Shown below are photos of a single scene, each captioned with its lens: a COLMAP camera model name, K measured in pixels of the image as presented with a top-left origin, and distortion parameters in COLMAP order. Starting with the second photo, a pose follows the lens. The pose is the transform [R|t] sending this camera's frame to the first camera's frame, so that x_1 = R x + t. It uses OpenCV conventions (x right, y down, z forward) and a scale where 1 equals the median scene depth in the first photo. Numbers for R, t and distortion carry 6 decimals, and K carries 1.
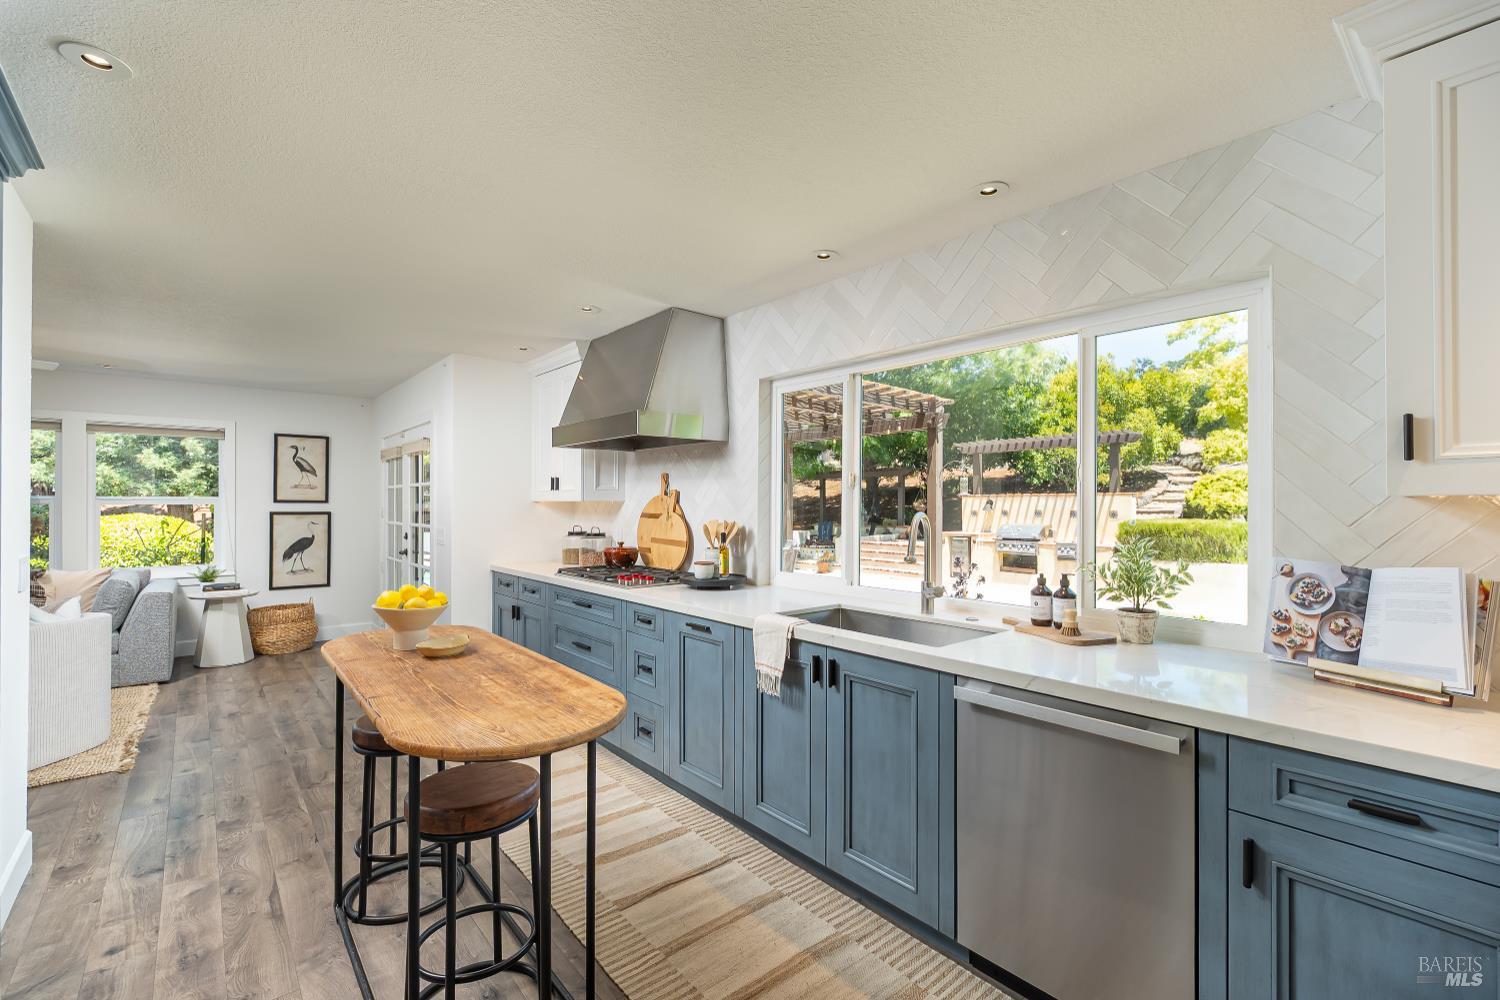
lens RADIAL K [[654.8, 0, 760.4], [0, 654.8, 501.6], [0, 0, 1]] dist [-0.002398, -0.000473]
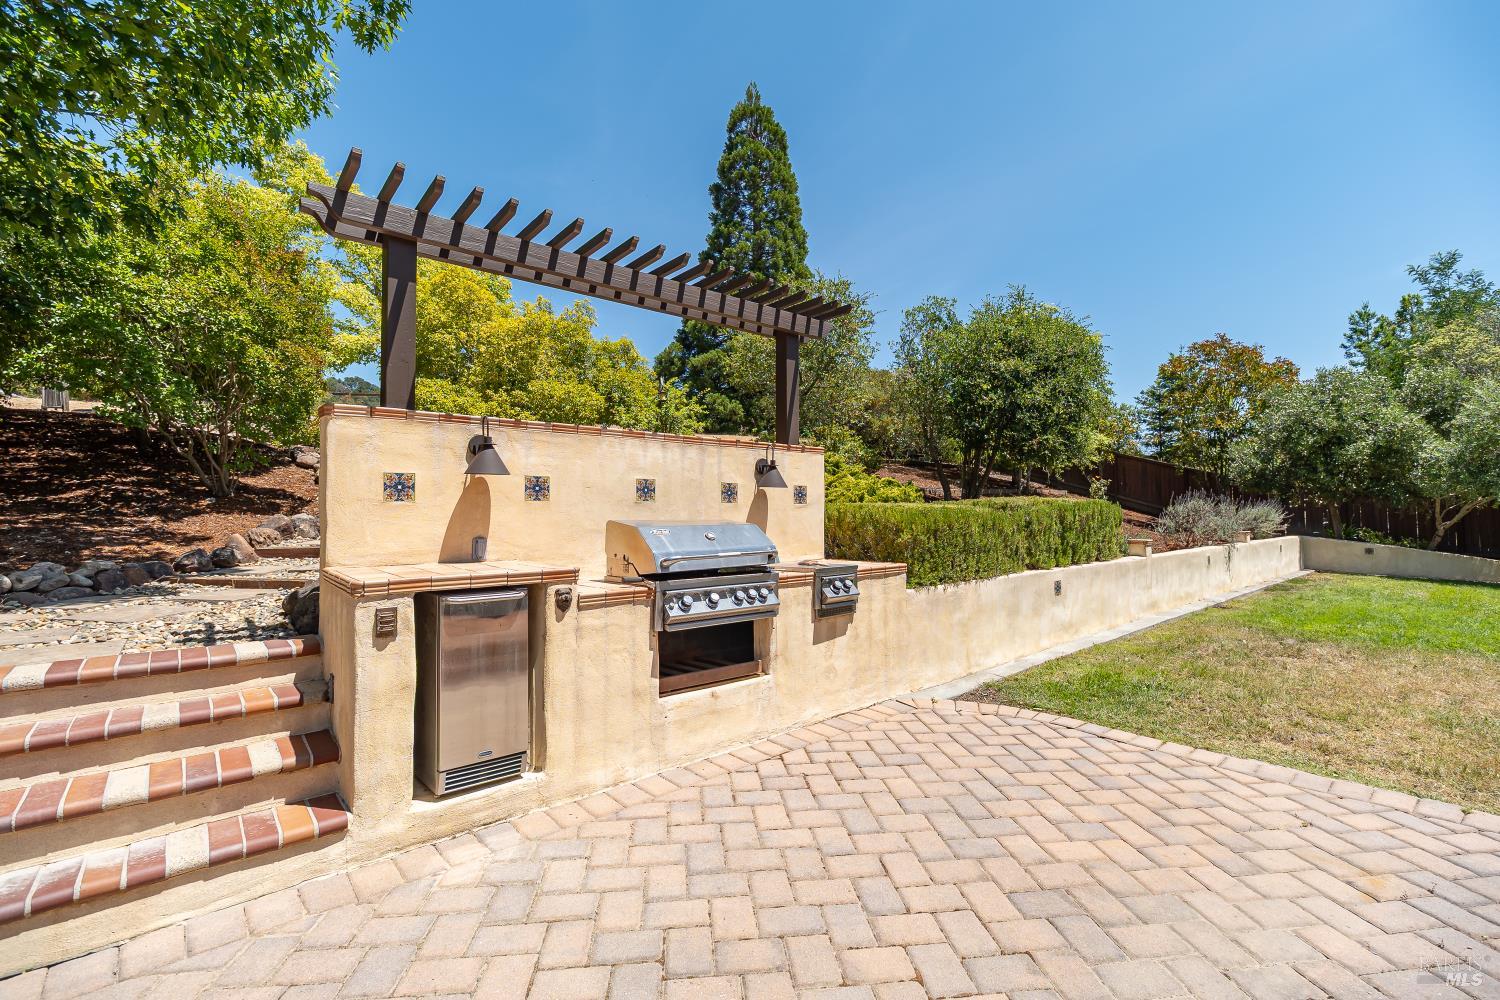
lens RADIAL K [[653.6, 0, 763.9], [0, 653.6, 494.5], [0, 0, 1]] dist [-0.001103, -0.001013]
pose [[-0.037660, 0.033160, 0.998740, 0.089027], [0.002124, 0.999450, -0.033103, 0.029881], [-0.999288, 0.000875, -0.037710, 0.911288]]
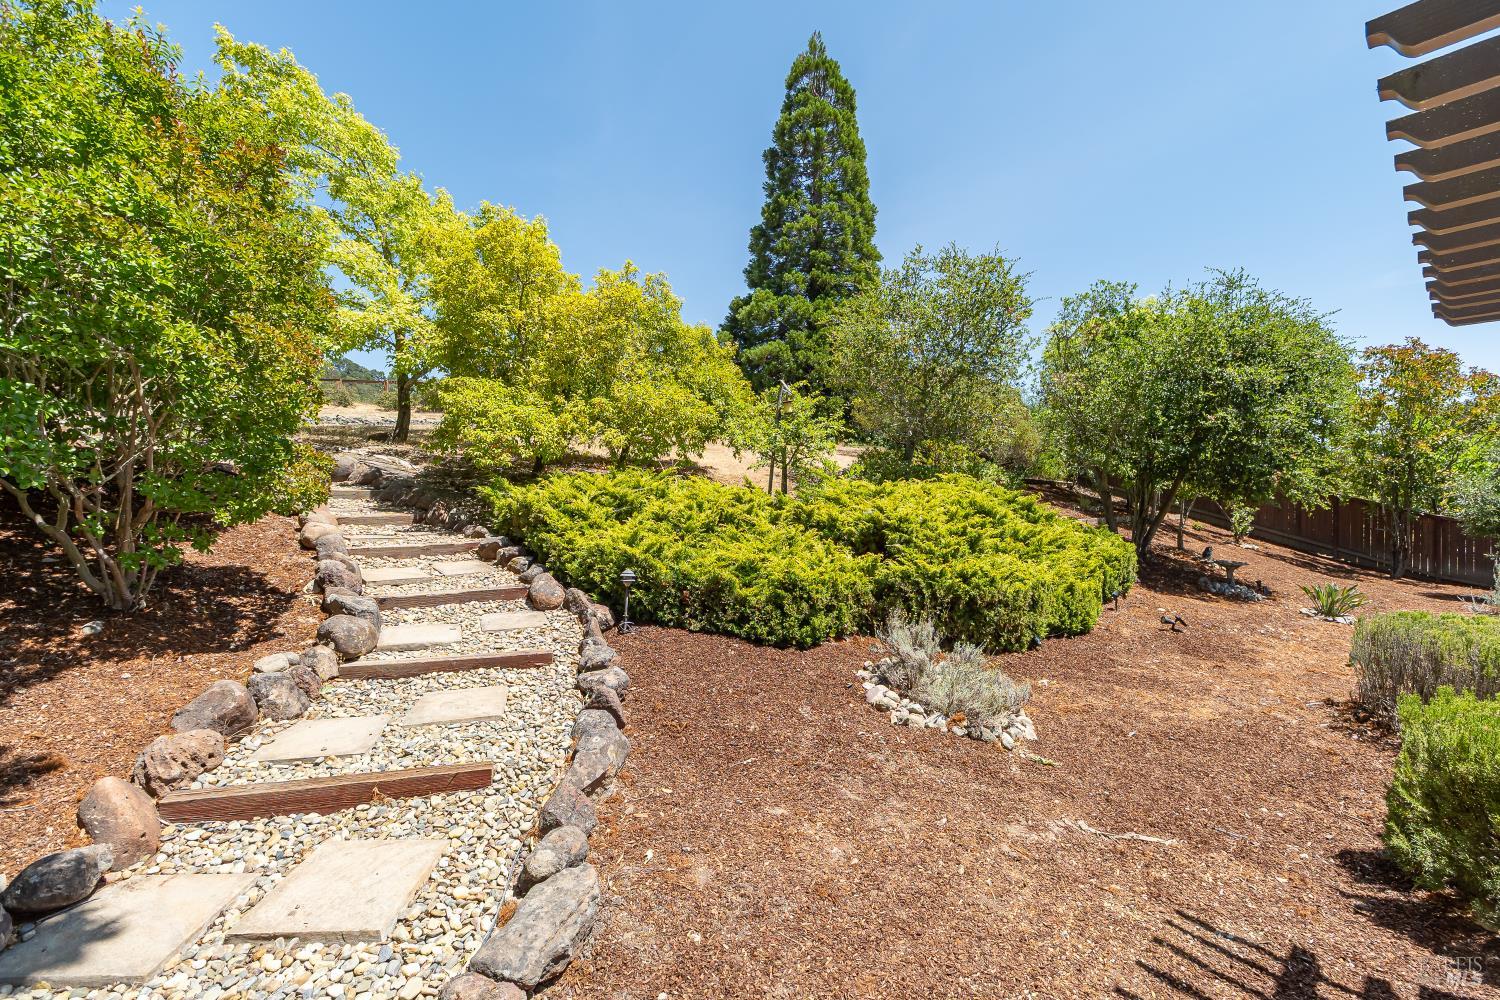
lens RADIAL K [[654.8, 0, 763.5], [0, 654.8, 495.6], [0, 0, 1]] dist [-0.001457, -0.001058]
pose [[-0.051946, 0.016888, 0.998507, 0.351491], [-0.018333, 0.999672, -0.017862, -0.037659], [-0.998482, -0.019234, -0.051619, 1.079667]]
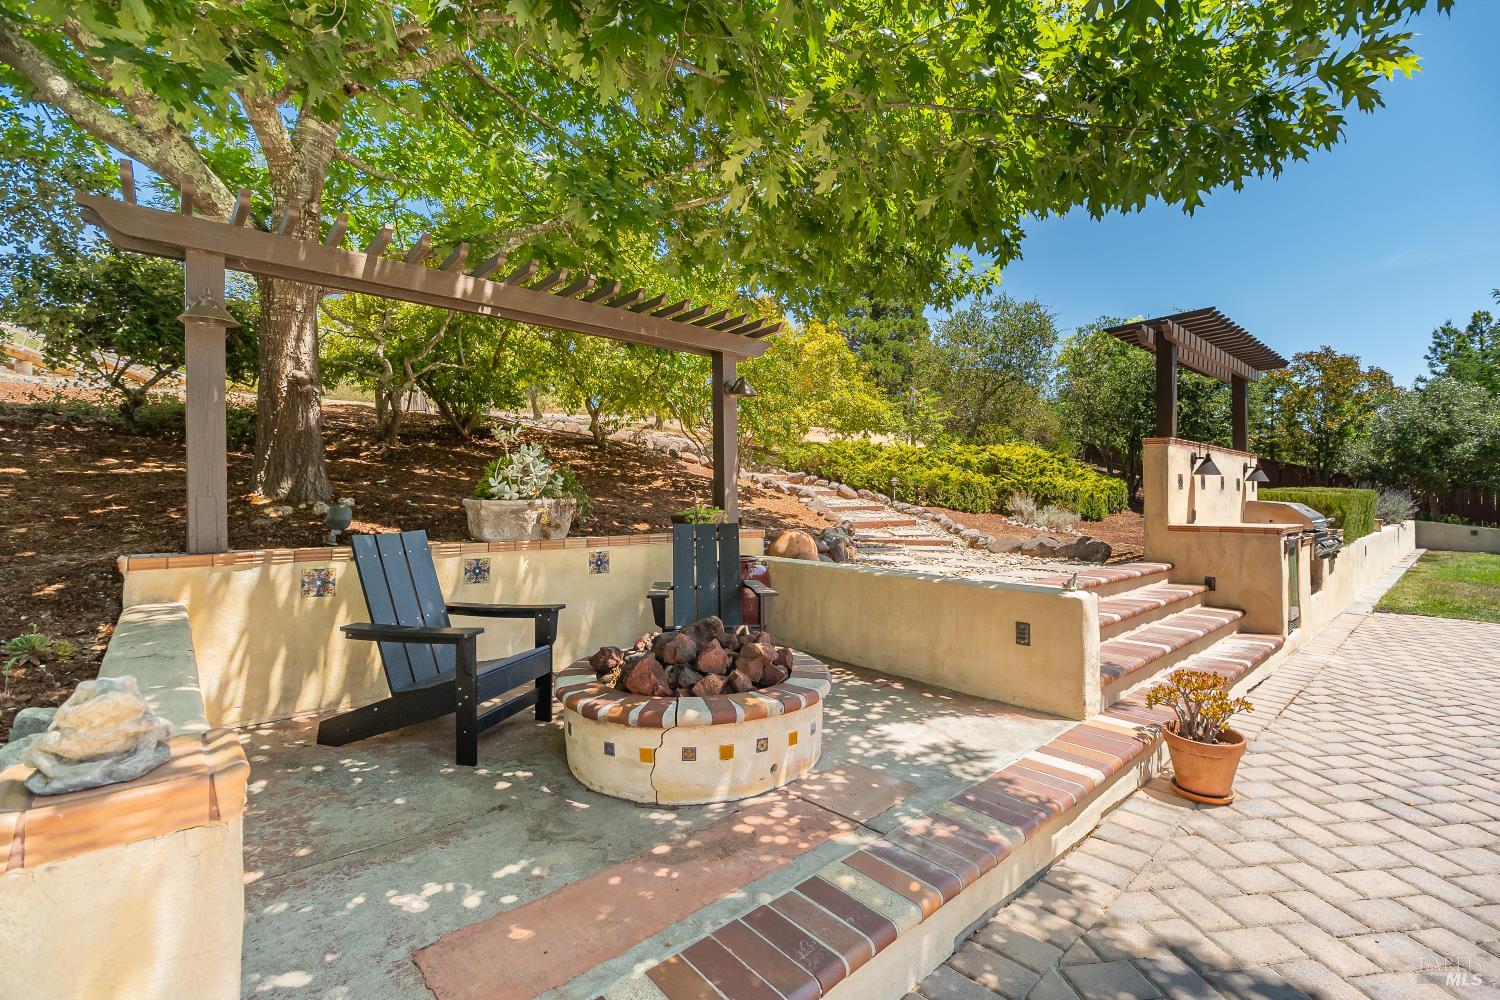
lens RADIAL K [[651.5, 0, 764.7], [0, 651.5, 501.4], [0, 0, 1]] dist [-0.001768, -0.000216]
pose [[-0.052167, 0.005692, 0.998622, -0.094403], [-0.000538, 0.999983, -0.005728, 0.035181], [-0.998638, -0.000836, -0.052163, 1.349707]]
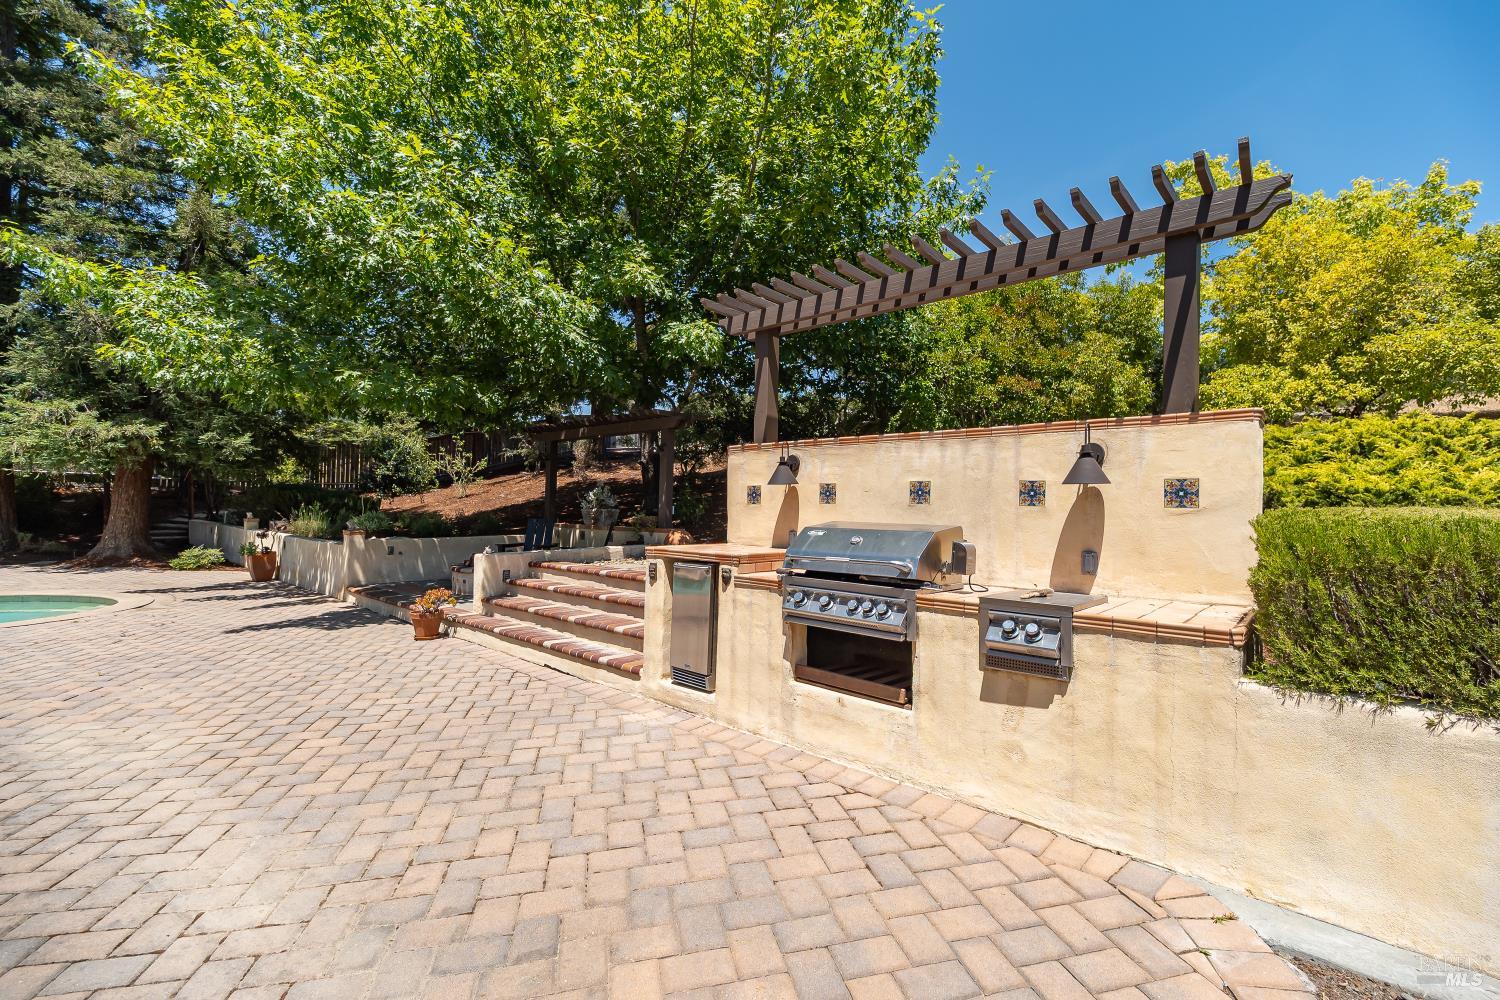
lens RADIAL K [[649.4, 0, 763.2], [0, 649.4, 494.1], [0, 0, 1]] dist [-0.002577, -0.000561]
pose [[0.987507, 0.024711, 0.155625, 0.286456], [-0.021900, 0.999565, -0.019747, 0.025420], [-0.156046, 0.016092, 0.987619, 0.667148]]
